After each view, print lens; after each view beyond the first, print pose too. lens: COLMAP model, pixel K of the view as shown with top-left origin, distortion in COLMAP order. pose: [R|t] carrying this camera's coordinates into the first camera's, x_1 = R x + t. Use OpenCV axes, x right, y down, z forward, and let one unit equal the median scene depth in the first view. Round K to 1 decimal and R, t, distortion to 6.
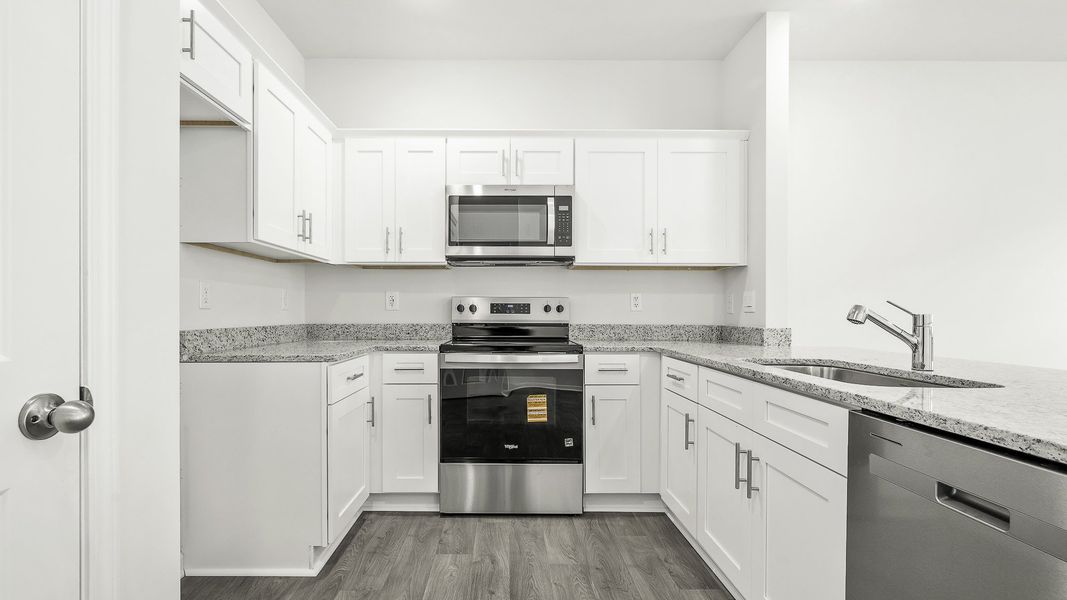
lens RADIAL K [[516.5, 0, 522.5], [0, 516.5, 307.0], [0, 0, 1]] dist [-0.000120, -0.000175]
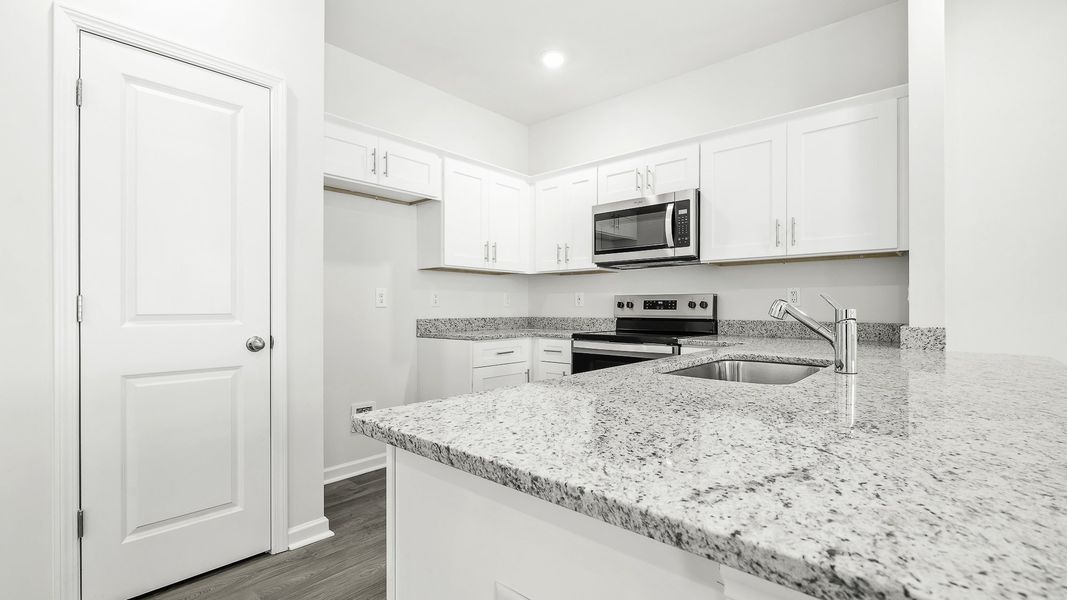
lens RADIAL K [[516.5, 0, 522.5], [0, 516.5, 307.0], [0, 0, 1]] dist [-0.000120, -0.000175]
pose [[0.710545, -0.004381, -0.703638, 0.593514], [0.008772, 0.999958, 0.002633, 0.001862], [0.703597, -0.008043, 0.710554, -0.004252]]
